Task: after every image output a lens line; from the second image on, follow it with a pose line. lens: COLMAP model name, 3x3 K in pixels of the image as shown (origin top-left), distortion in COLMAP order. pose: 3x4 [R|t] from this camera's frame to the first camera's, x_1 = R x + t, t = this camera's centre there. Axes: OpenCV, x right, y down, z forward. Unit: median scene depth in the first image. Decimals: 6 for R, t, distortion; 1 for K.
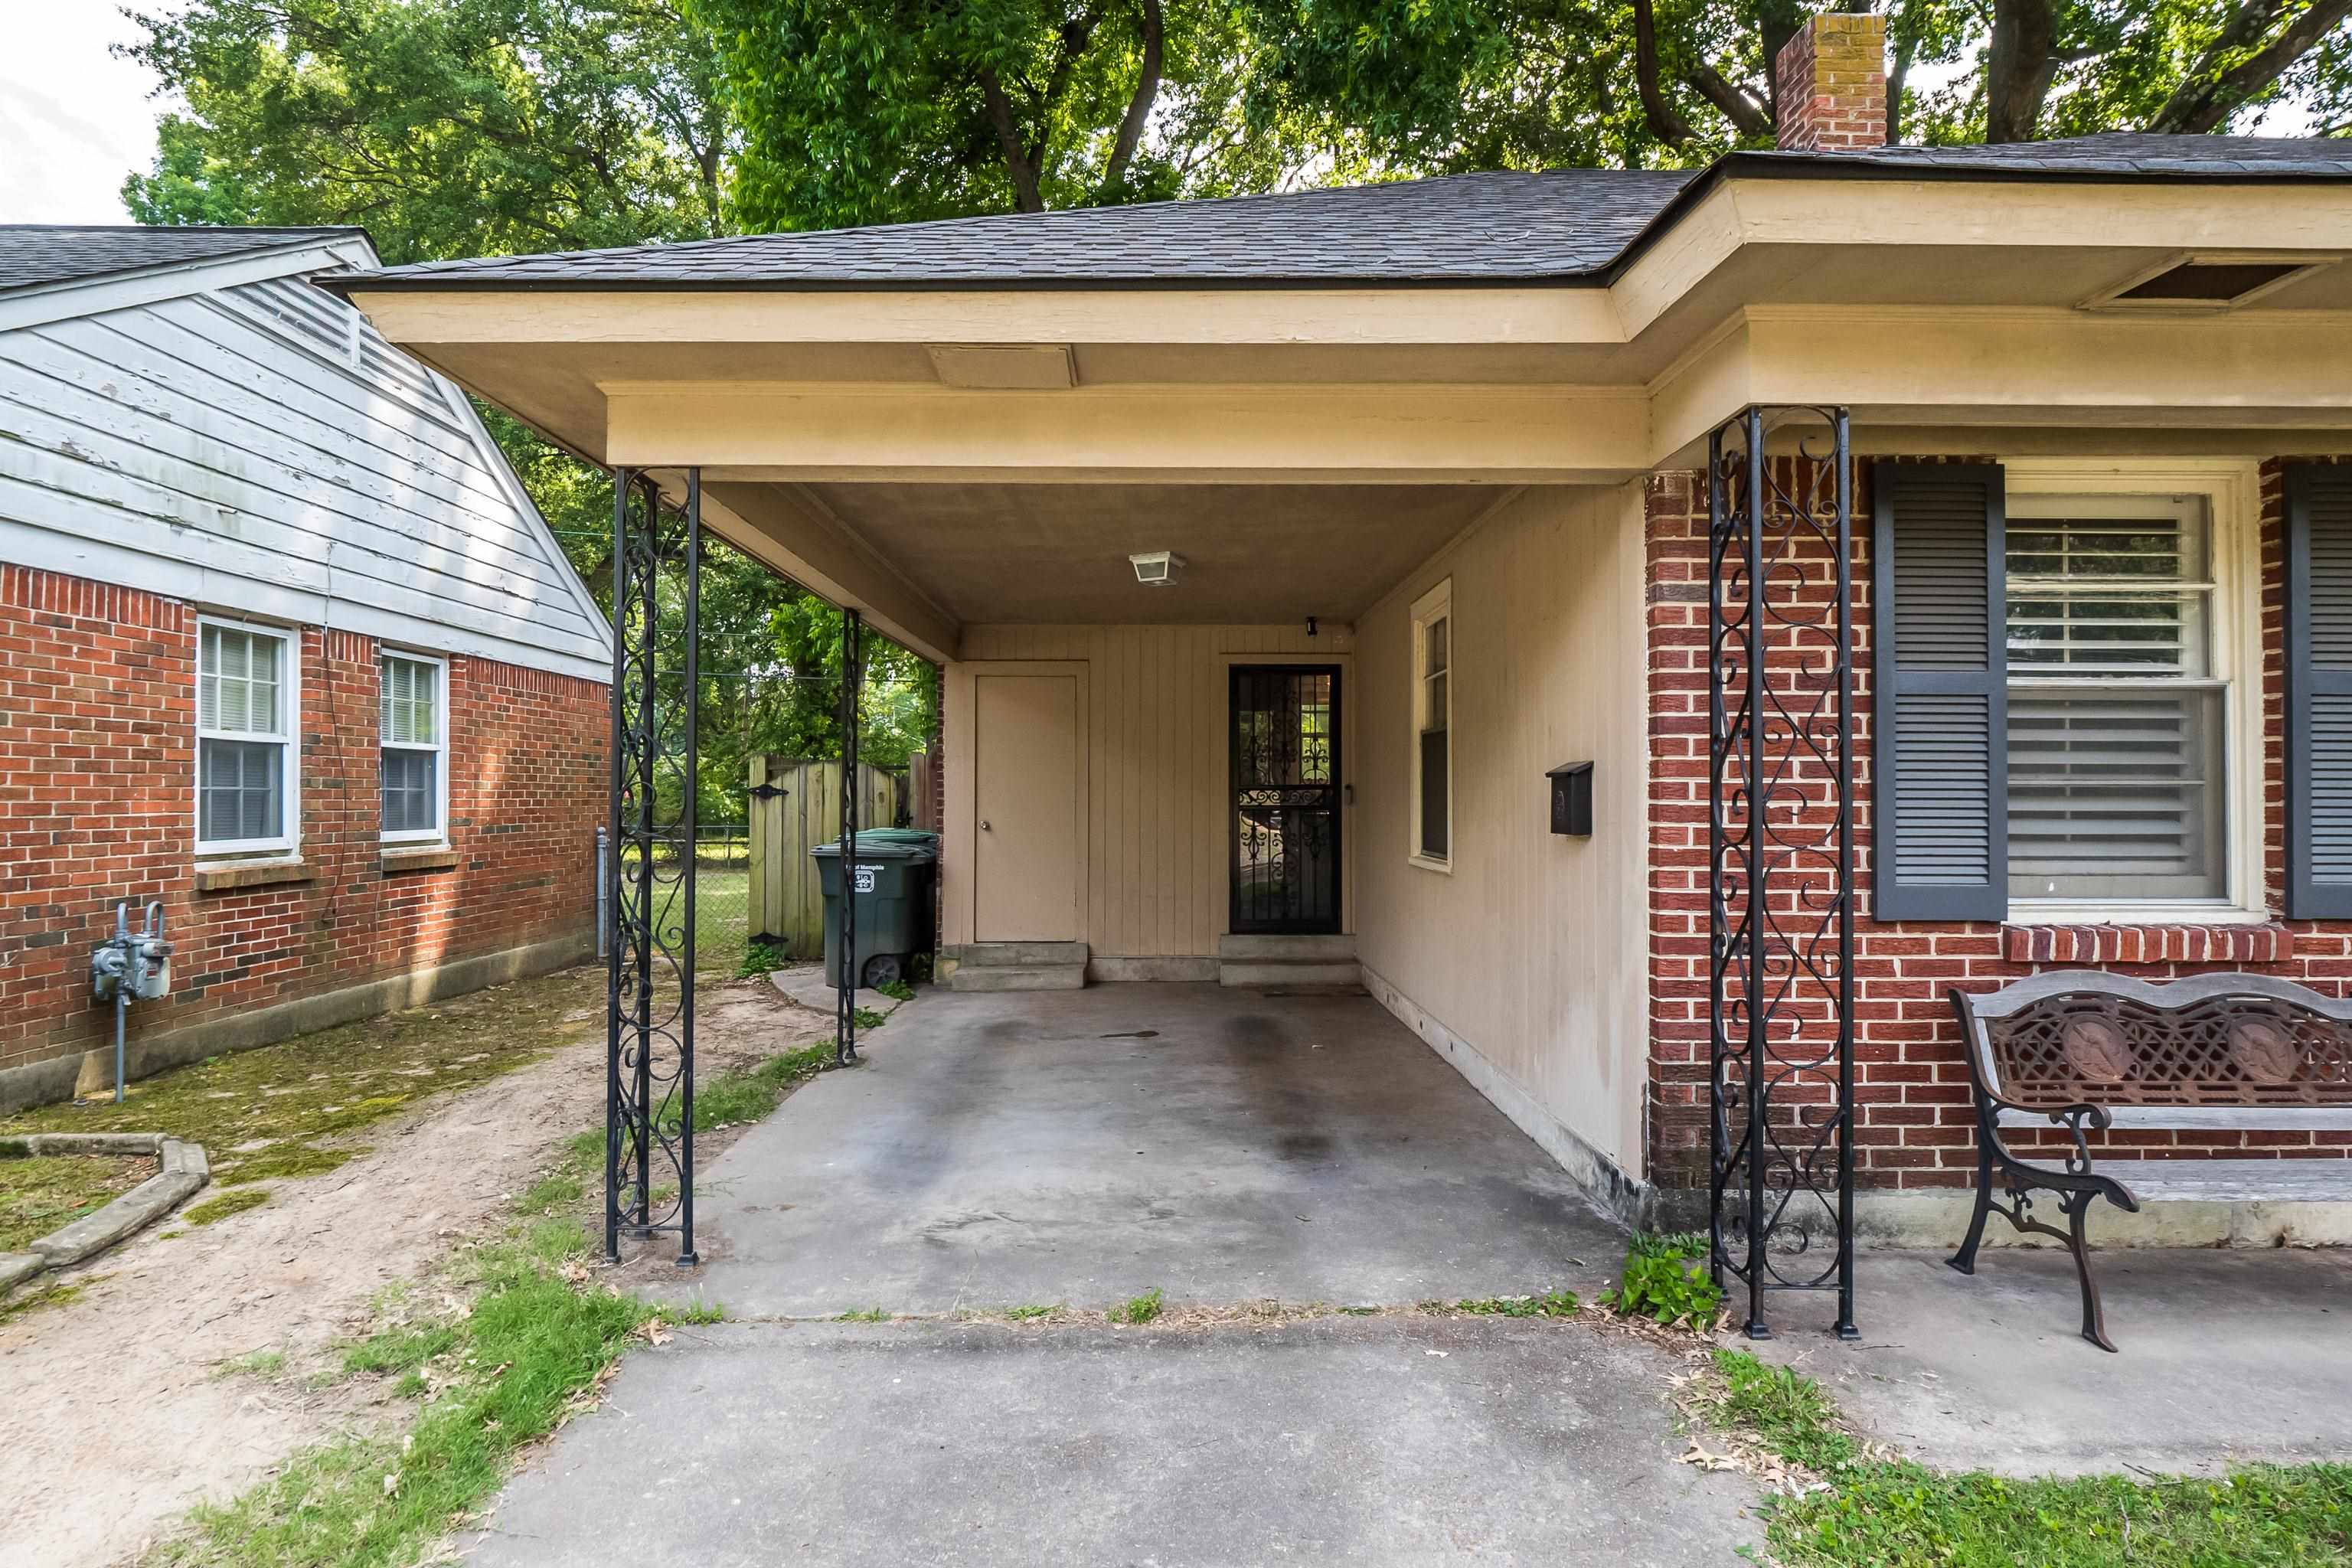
lens RADIAL K [[1243.6, 0, 1176.0], [0, 1243.6, 784.0], [0, 0, 1]] dist [-0.003172, 0.000505]
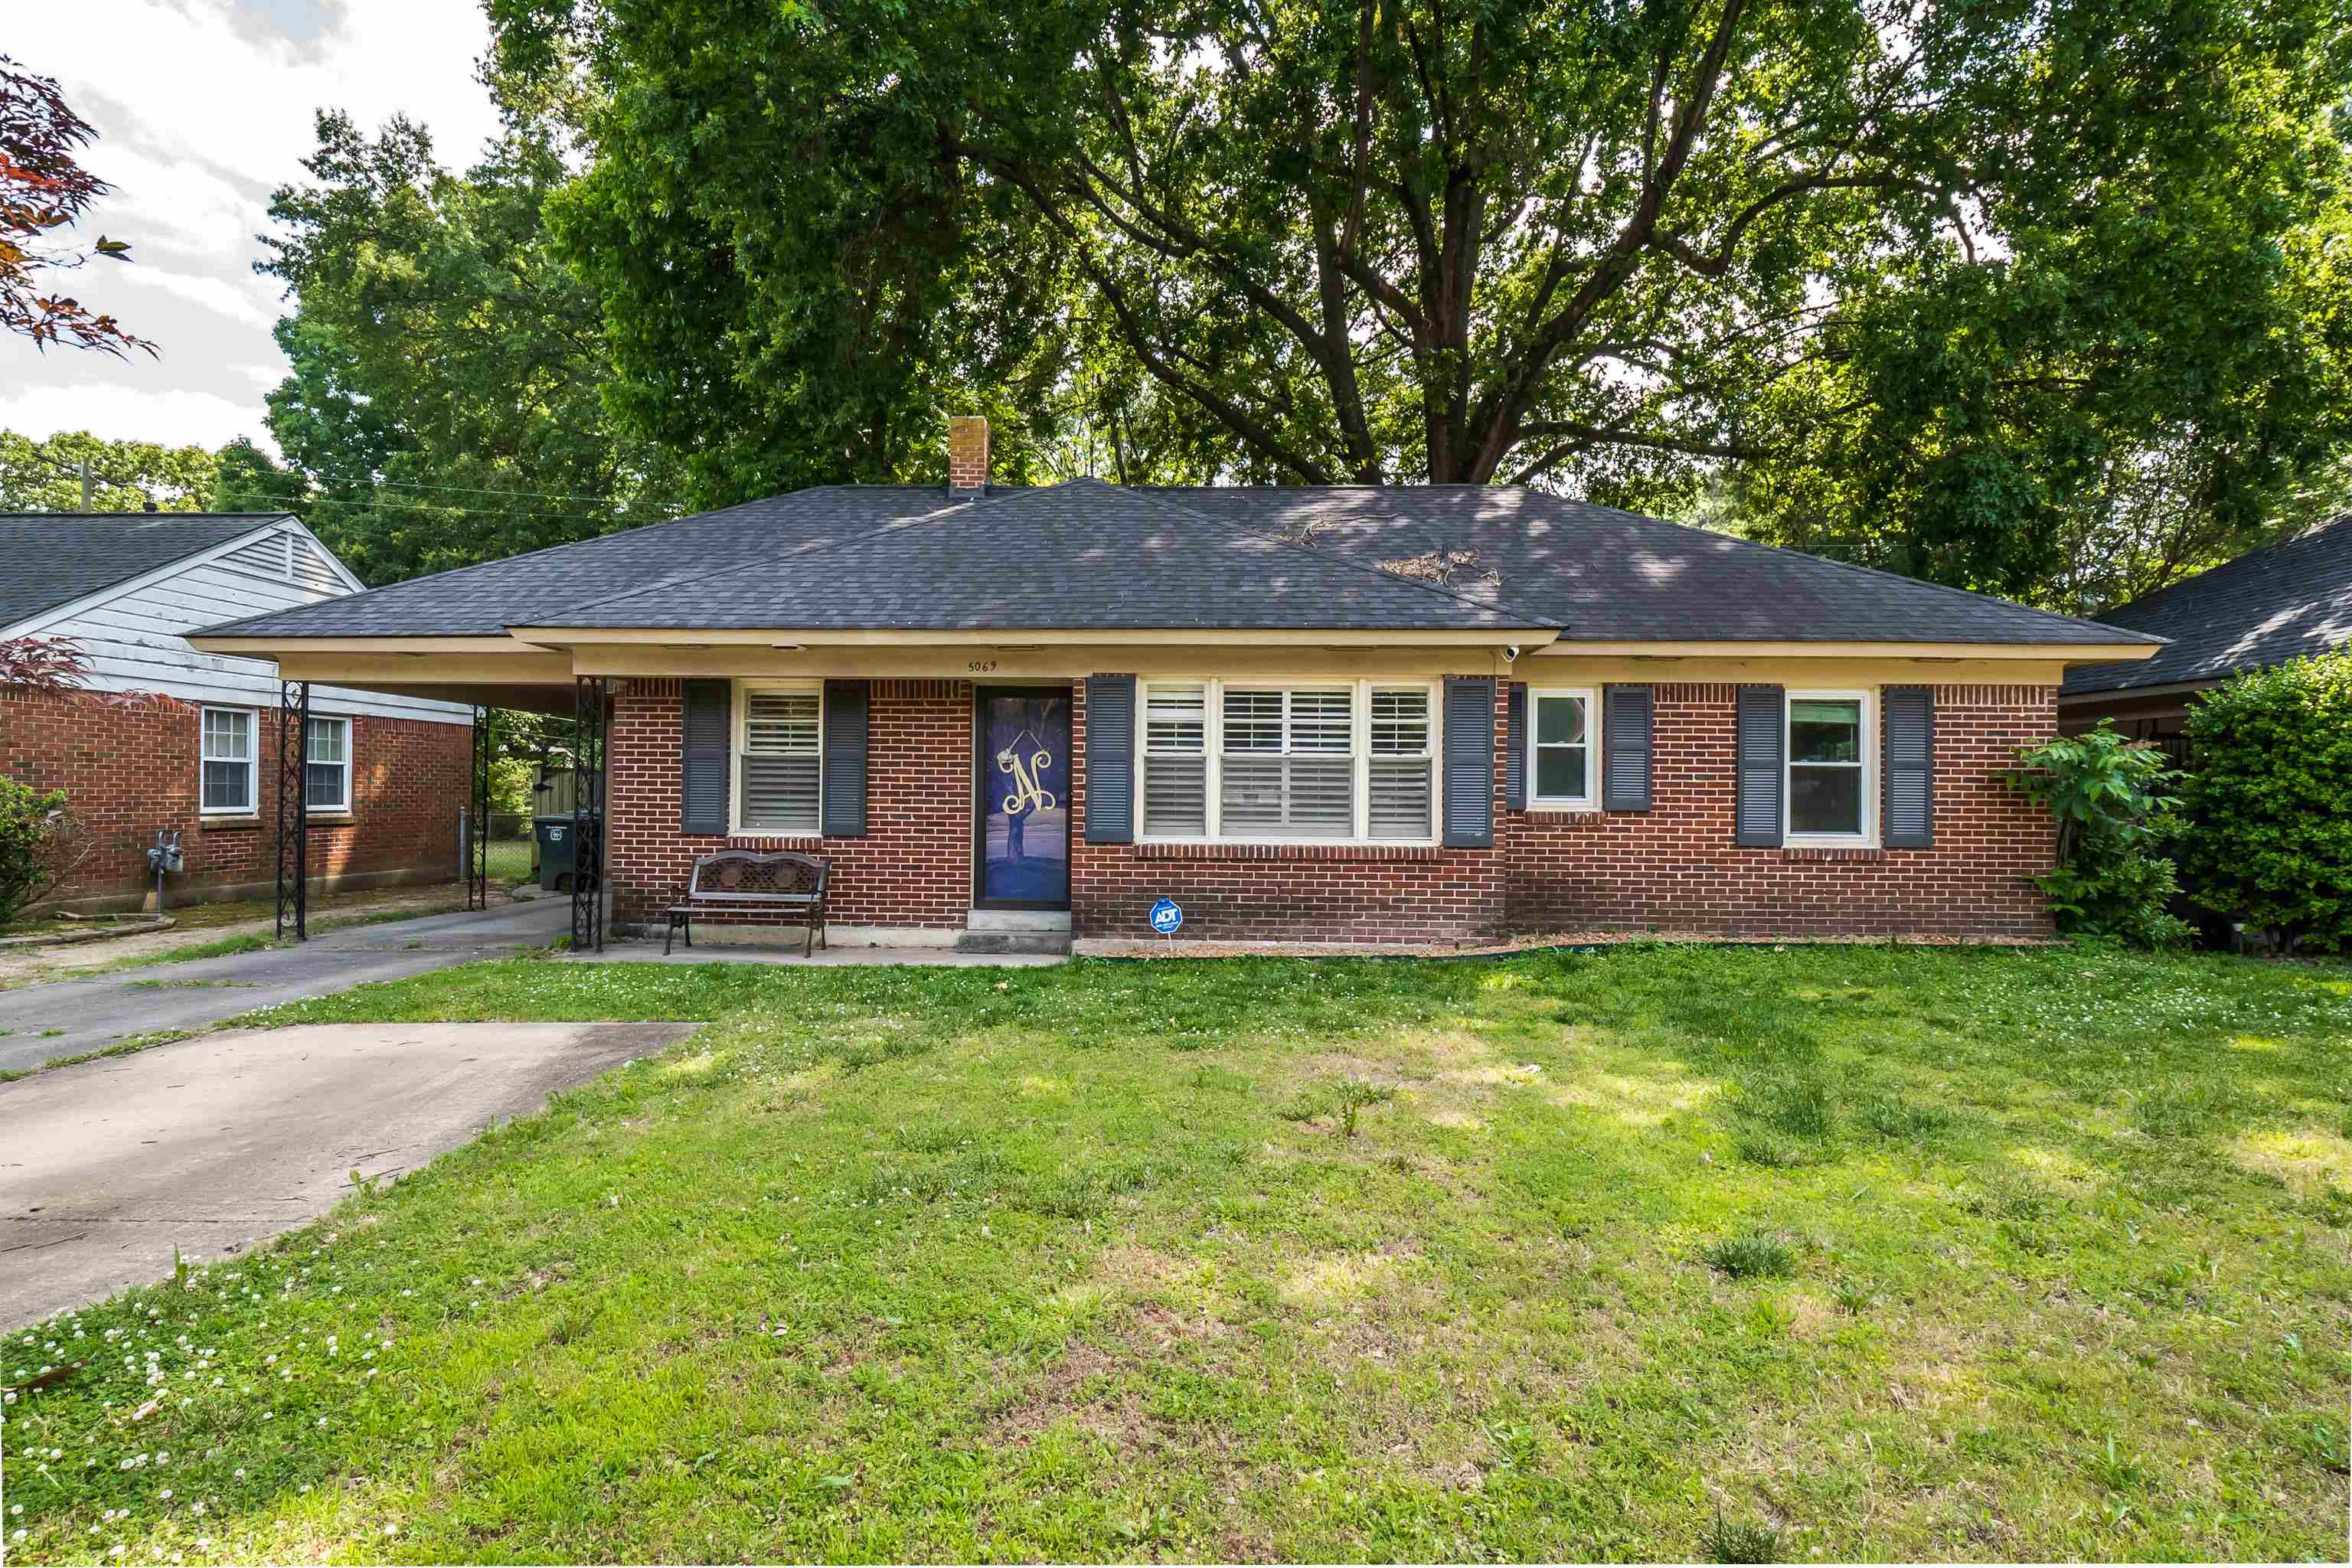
lens RADIAL K [[1111.7, 0, 1177.1], [0, 1111.7, 793.5], [0, 0, 1]] dist [-0.004618, -0.004041]
pose [[0.998993, 0.009491, -0.043851, 1.150743], [-0.009051, 0.999907, 0.010220, -0.016408], [0.043944, -0.009813, 0.998986, -0.997764]]
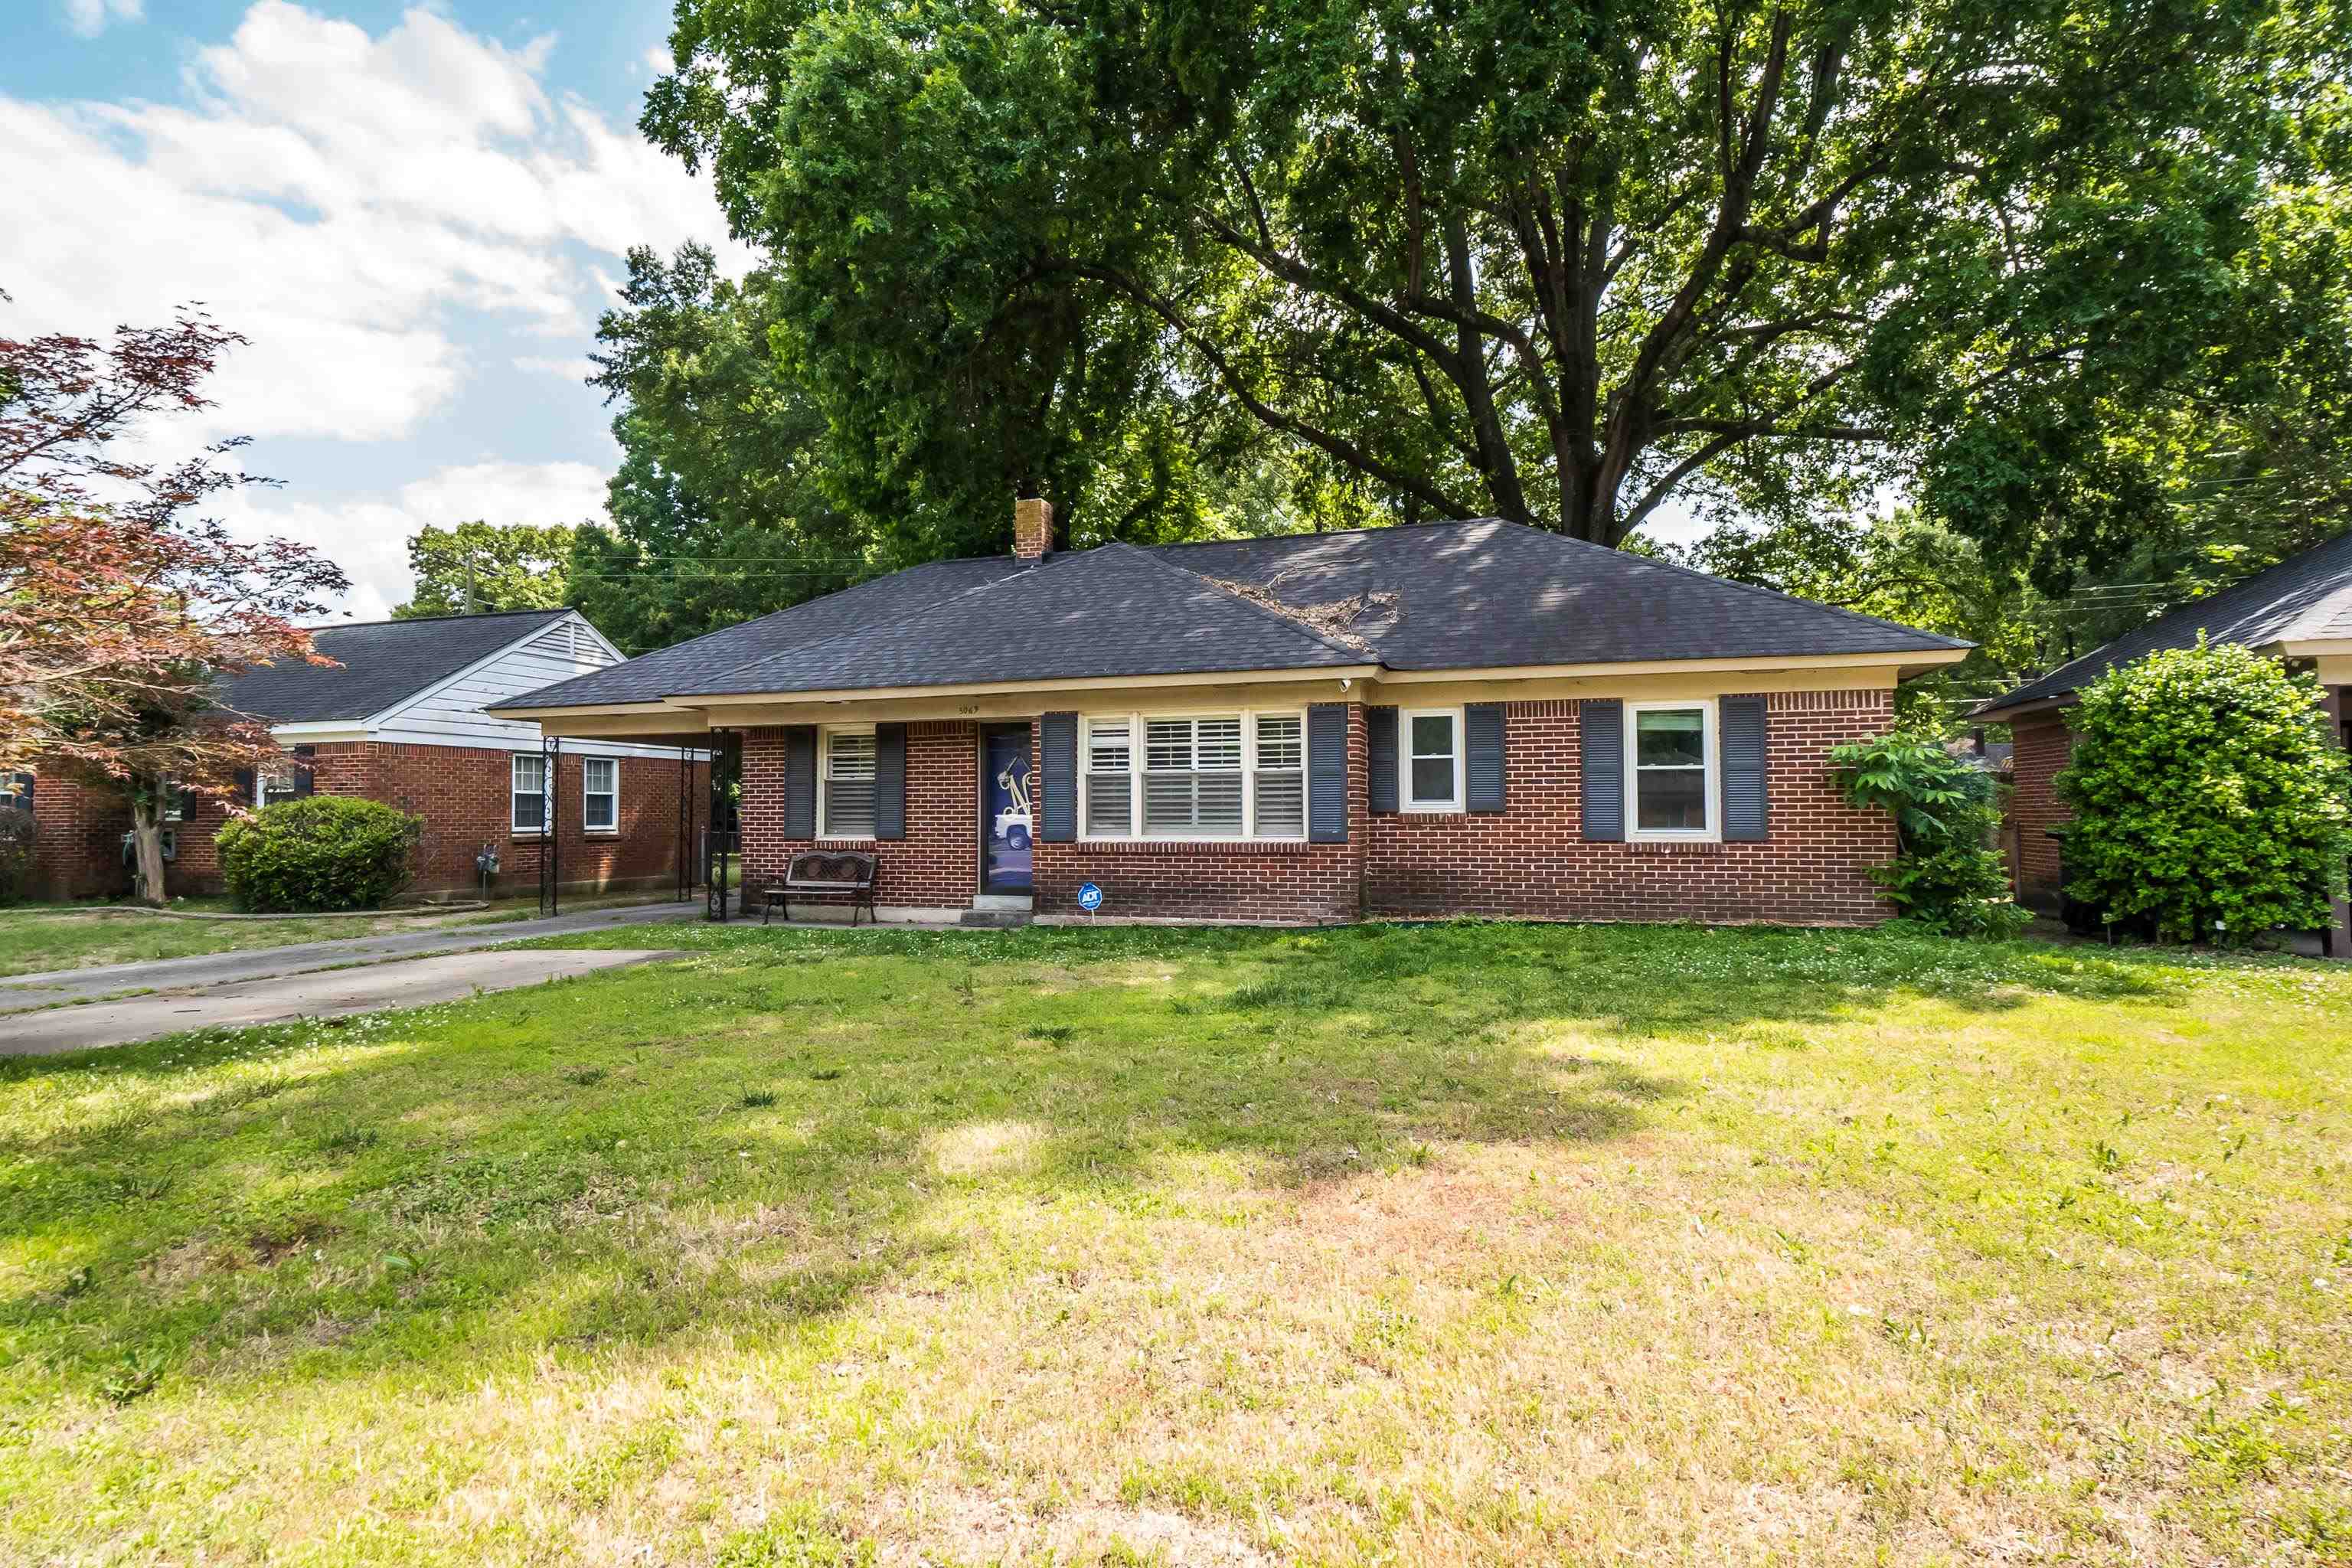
lens RADIAL K [[1235.2, 0, 1176.0], [0, 1235.2, 784.0], [0, 0, 1]] dist [0.012567, -0.000519]
pose [[0.947484, -0.012464, -0.319560, 1.905839], [0.007558, 0.999834, -0.016588, 0.003409], [0.319713, 0.013302, 0.947421, -1.514053]]
